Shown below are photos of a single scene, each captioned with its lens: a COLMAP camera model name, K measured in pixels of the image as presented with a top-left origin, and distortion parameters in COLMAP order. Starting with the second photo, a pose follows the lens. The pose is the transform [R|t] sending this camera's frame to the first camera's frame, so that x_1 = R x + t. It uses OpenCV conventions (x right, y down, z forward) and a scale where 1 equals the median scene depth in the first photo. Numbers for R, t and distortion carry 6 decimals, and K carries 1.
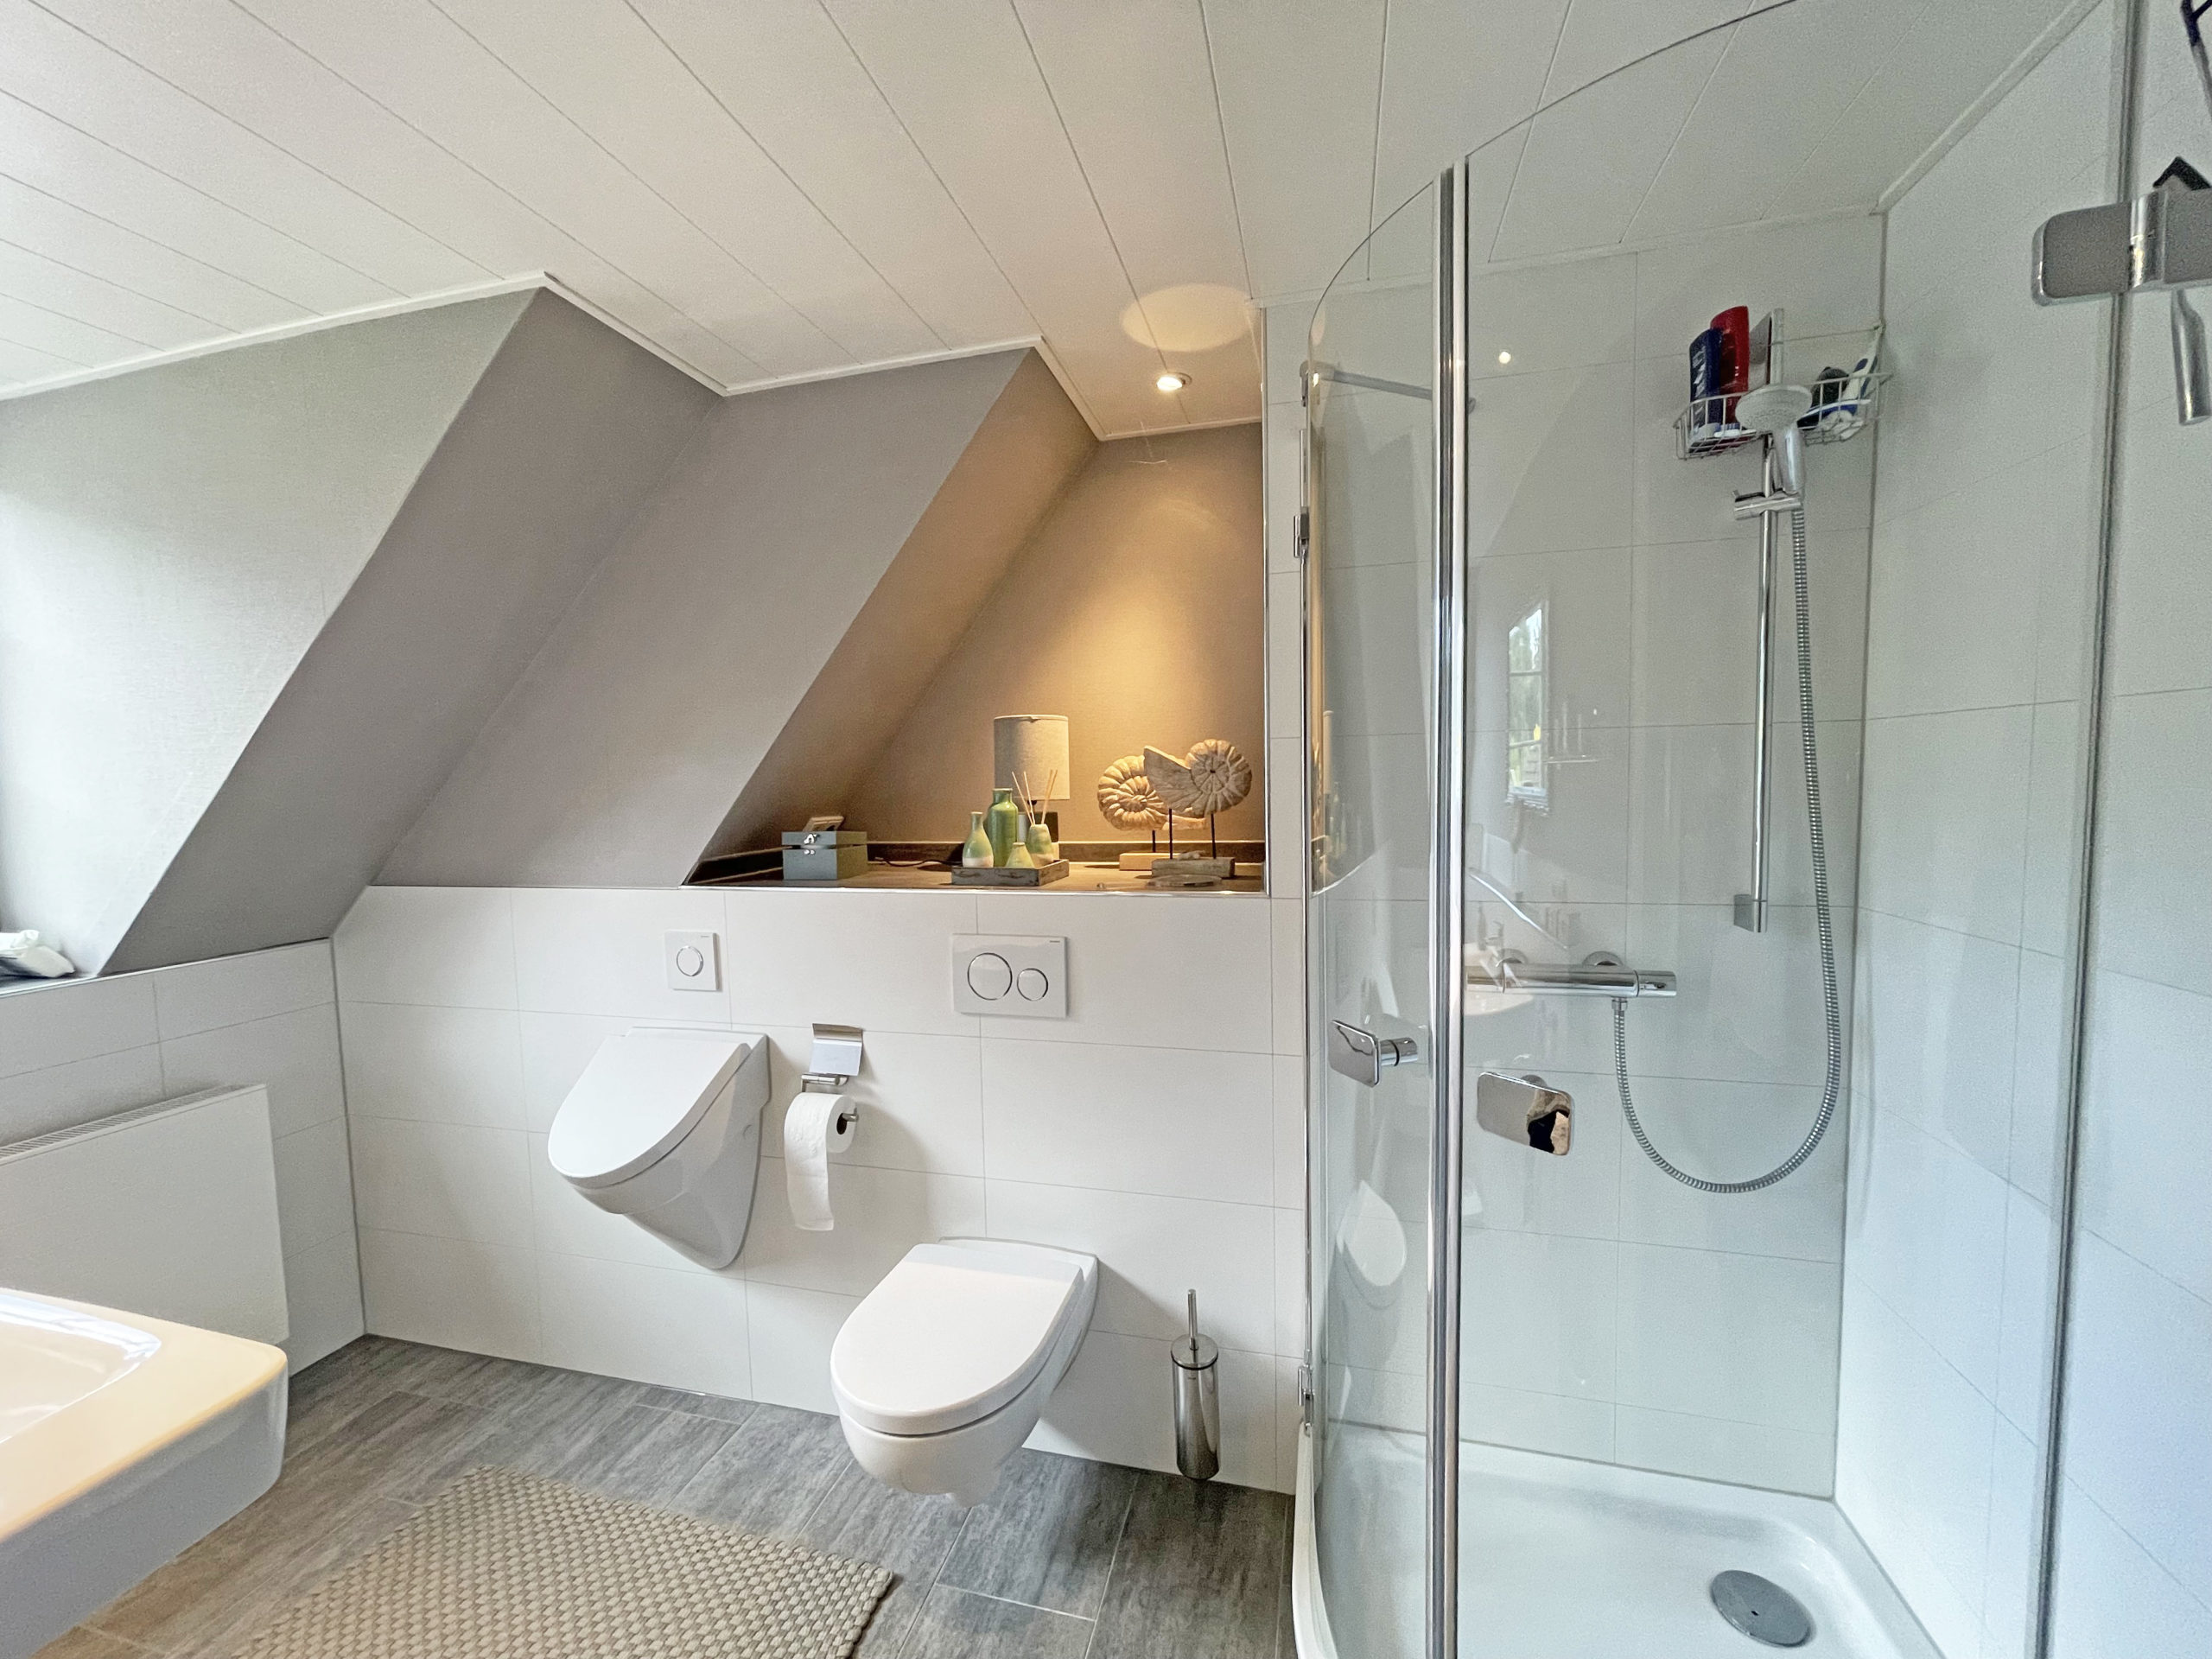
lens RADIAL K [[886.8, 0, 1105.2], [0, 886.8, 833.0], [0, 0, 1]] dist [0.001303, -0.000946]
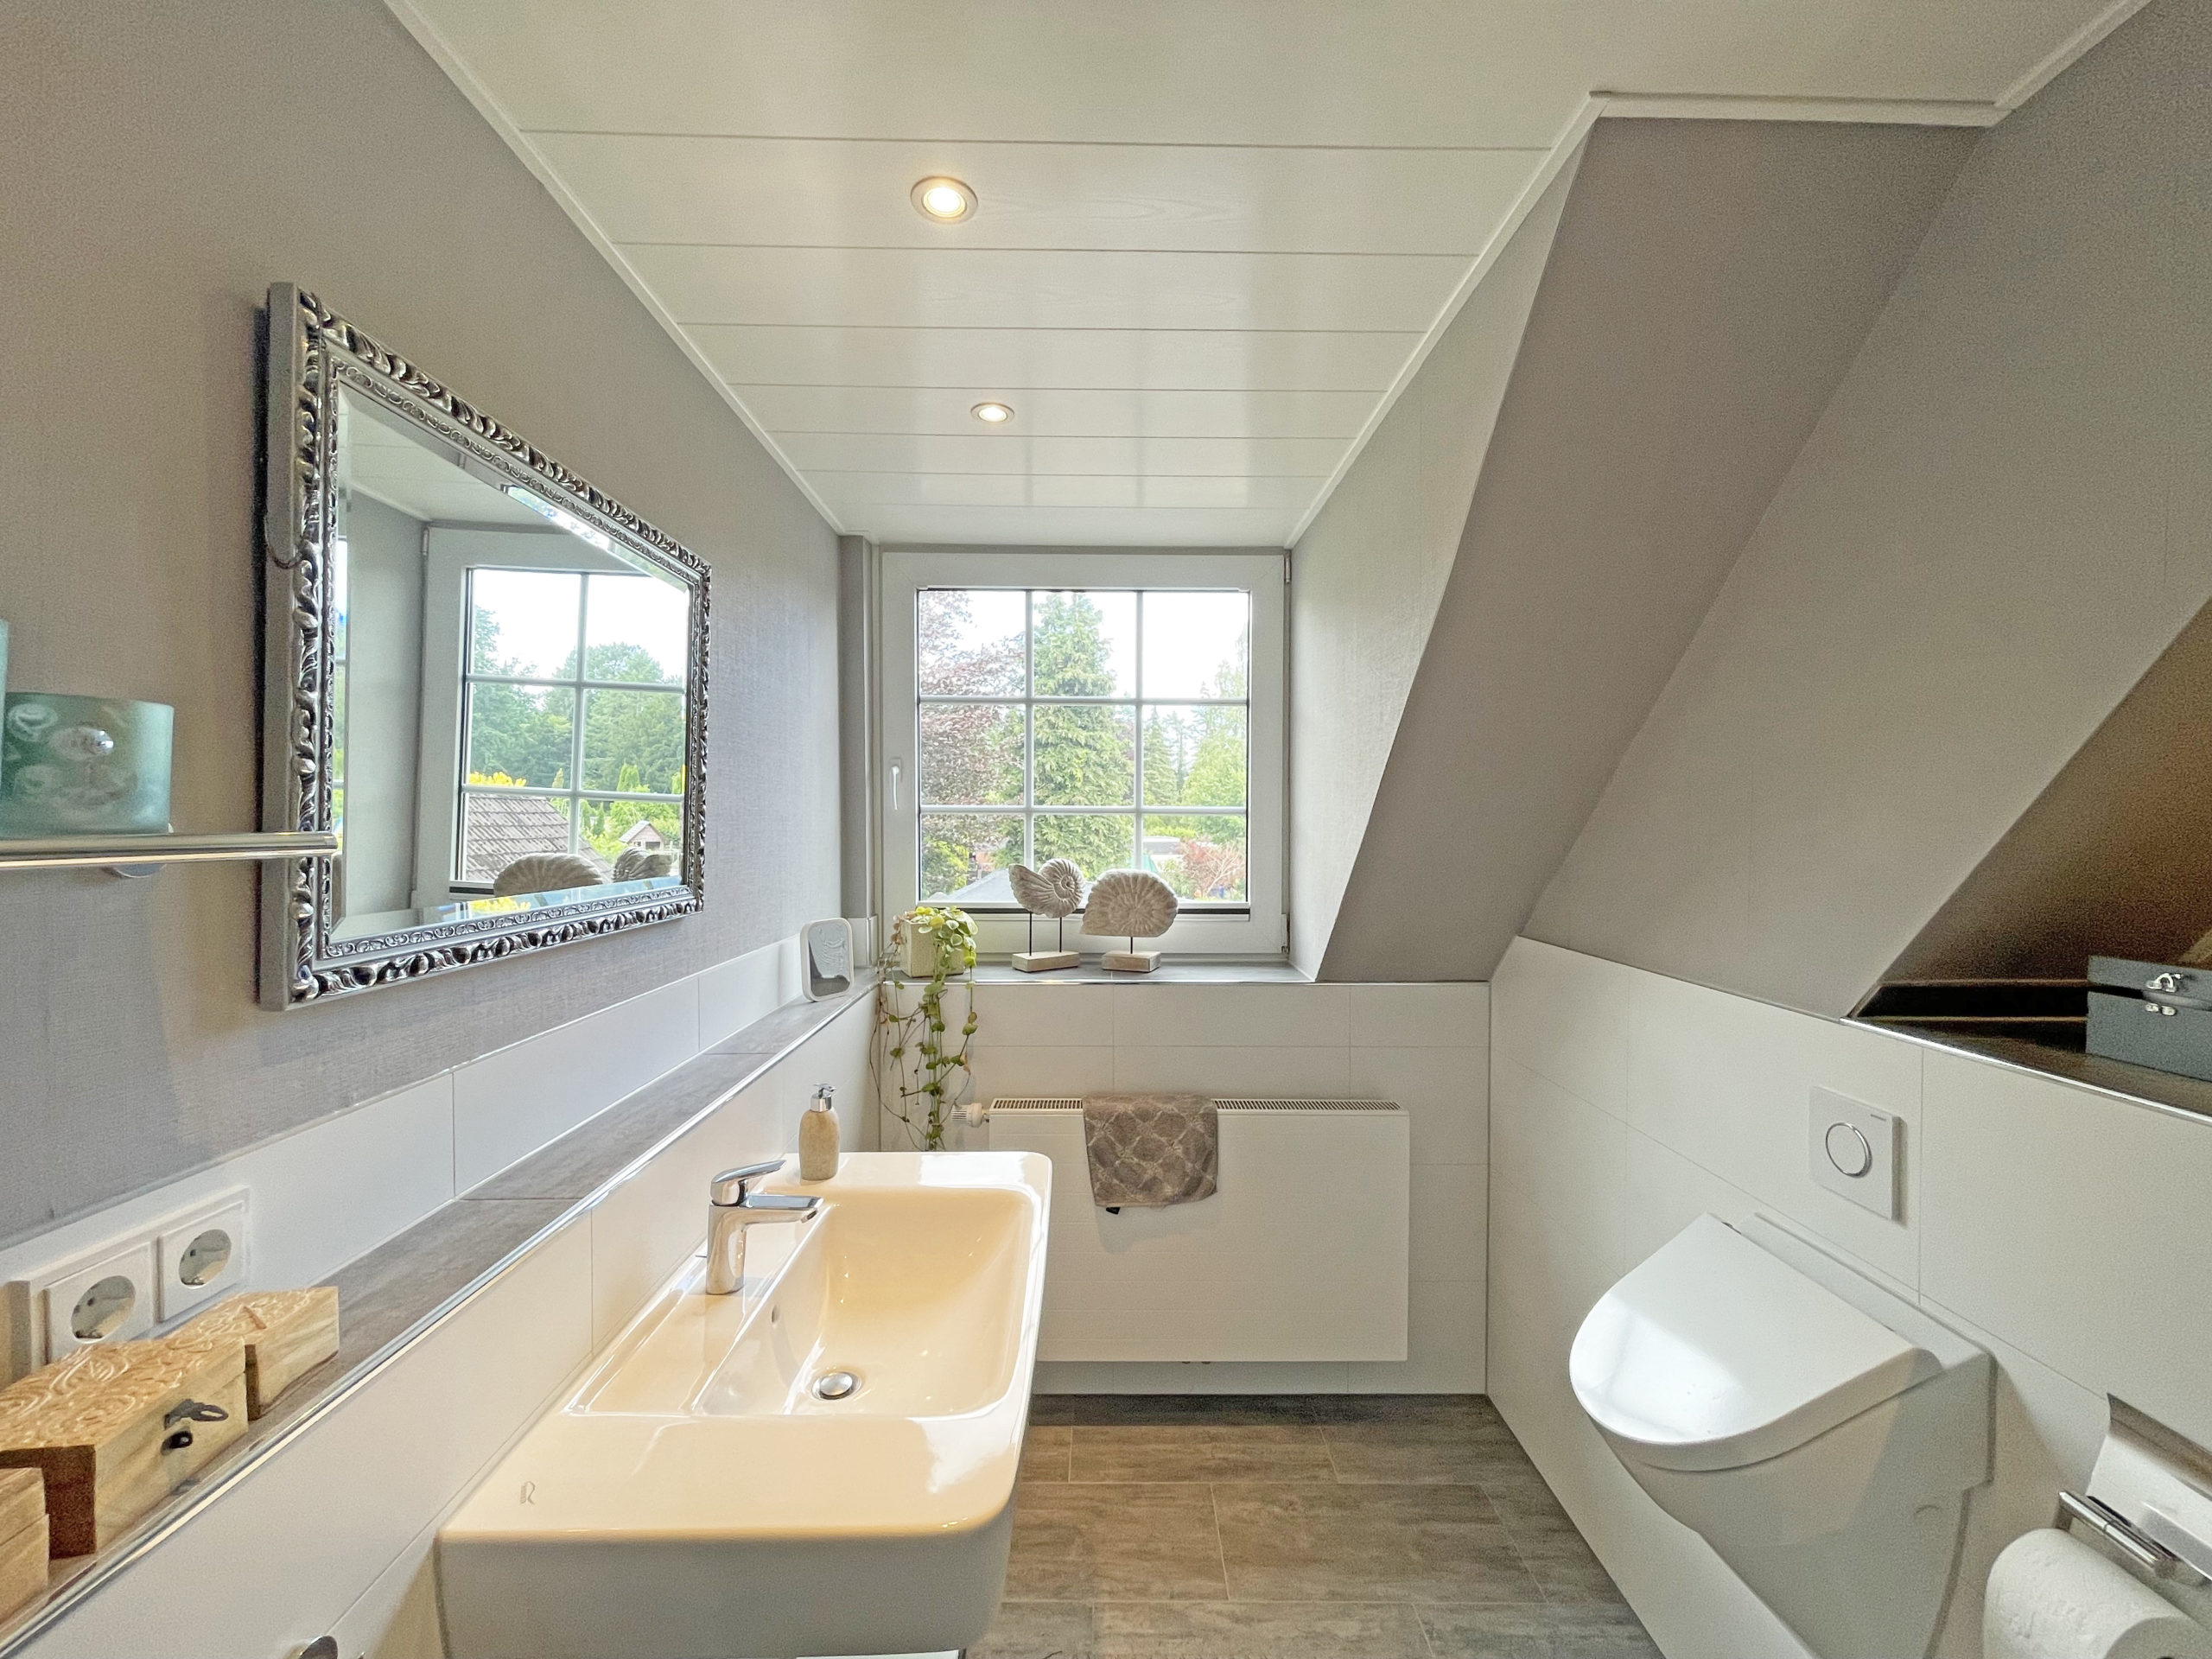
lens RADIAL K [[886.8, 0, 1106.0], [0, 886.8, 833.3], [0, 0, 1]] dist [0.001303, -0.000946]
pose [[0.267036, 0.036823, -0.962983, -0.040450], [-0.079620, 0.996696, 0.016034, -0.034587], [0.960392, 0.072391, 0.269086, 0.354335]]
